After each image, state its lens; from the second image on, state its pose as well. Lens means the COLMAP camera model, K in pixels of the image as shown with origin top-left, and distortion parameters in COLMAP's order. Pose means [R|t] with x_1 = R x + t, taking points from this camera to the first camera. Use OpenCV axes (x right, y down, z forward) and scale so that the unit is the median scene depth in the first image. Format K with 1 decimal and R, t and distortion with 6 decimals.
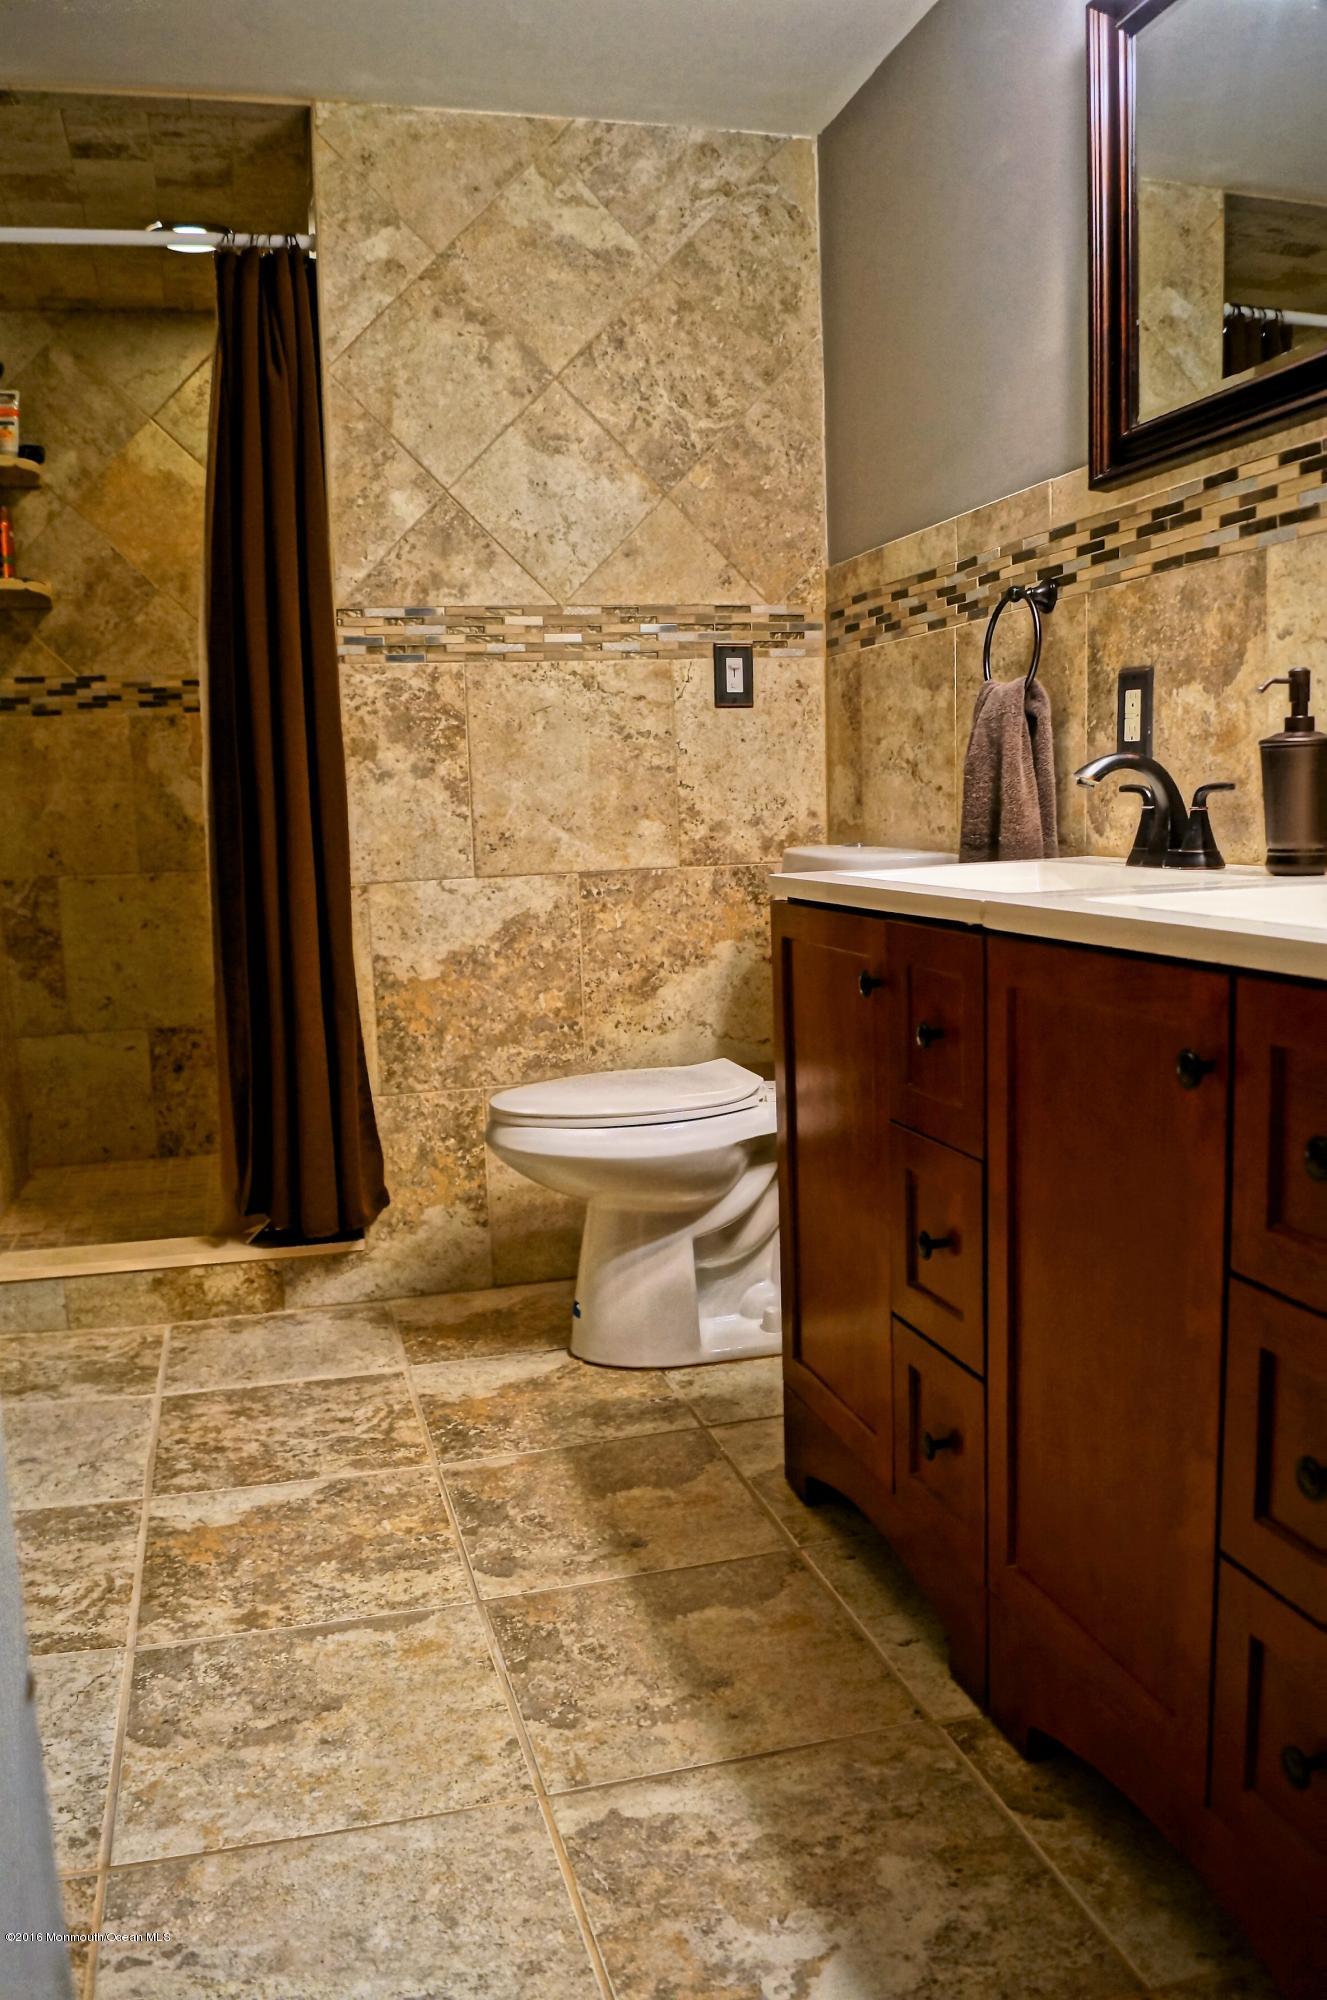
lens RADIAL K [[1633.7, 0, 663.5], [0, 1633.7, 1000.0], [0, 0, 1]] dist [-0.073737, 0.012559]
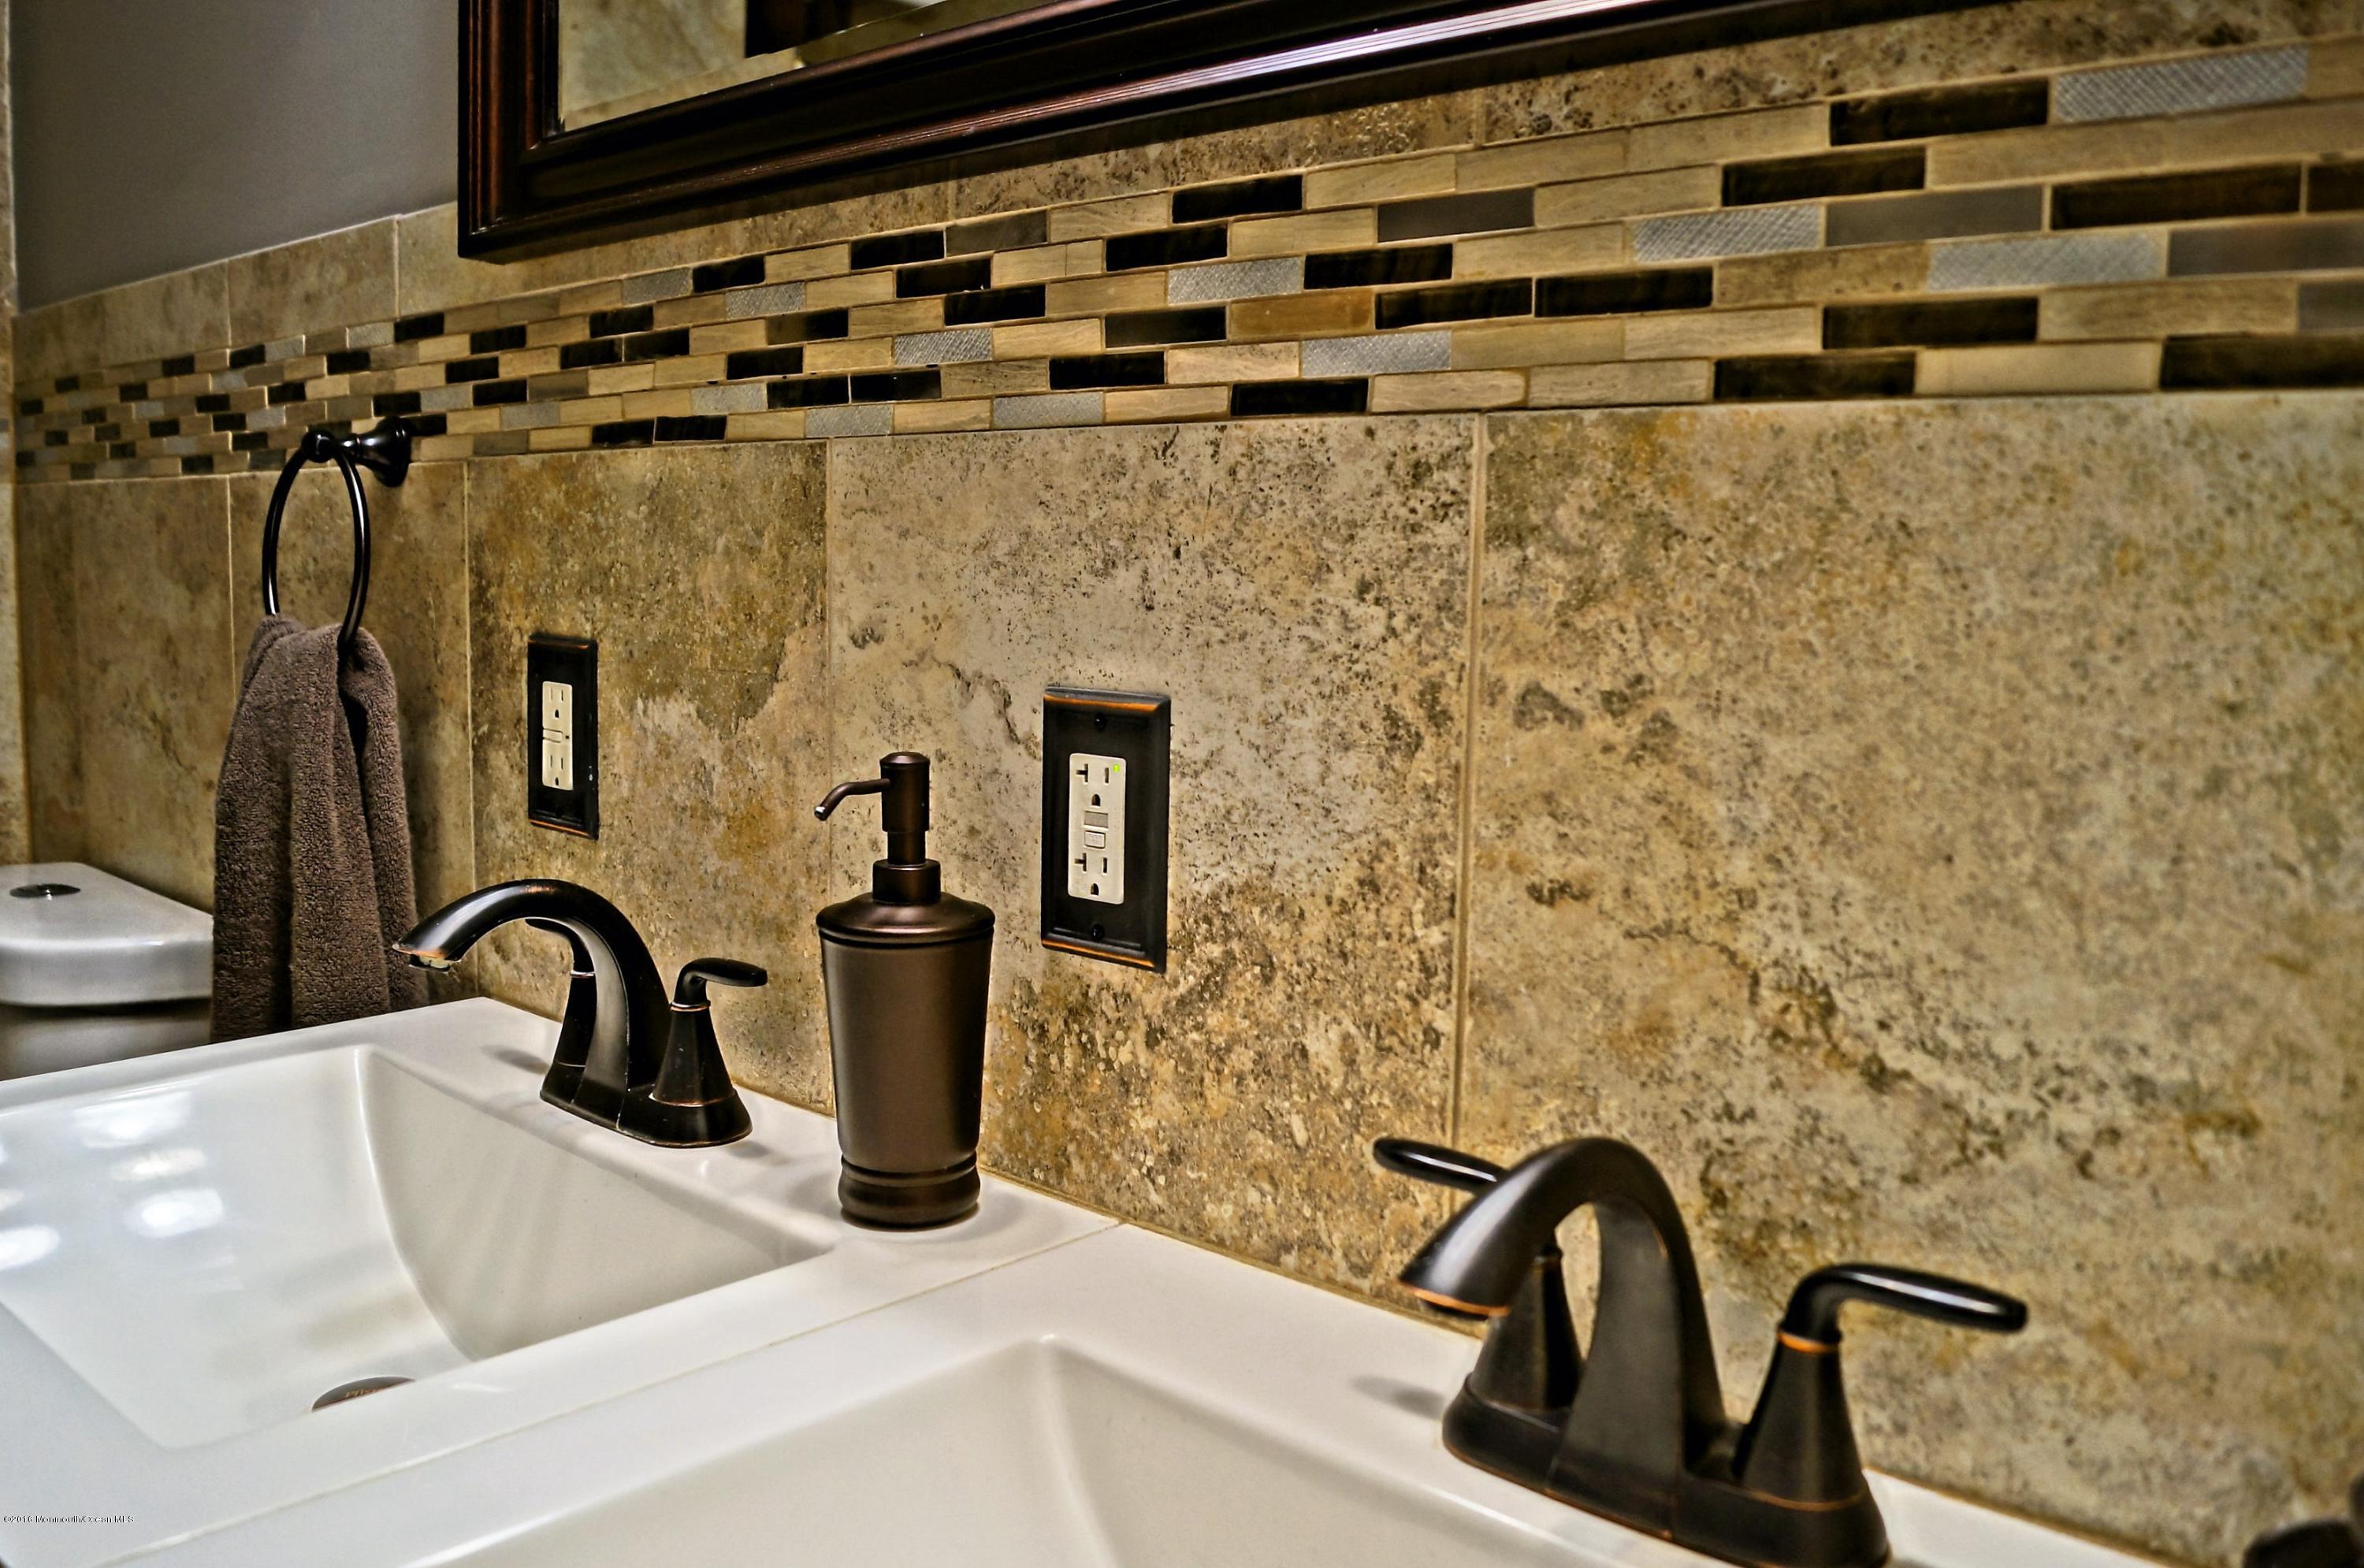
lens RADIAL K [[1930.9, 0, 1182.0], [0, 1930.9, 784.0], [0, 0, 1]] dist [-0.073737, 0.012559]
pose [[0.852768, -0.026965, 0.521593, 0.151864], [0.024139, 0.999634, 0.012214, -0.165591], [-0.521731, 0.002175, 0.853107, 0.420747]]
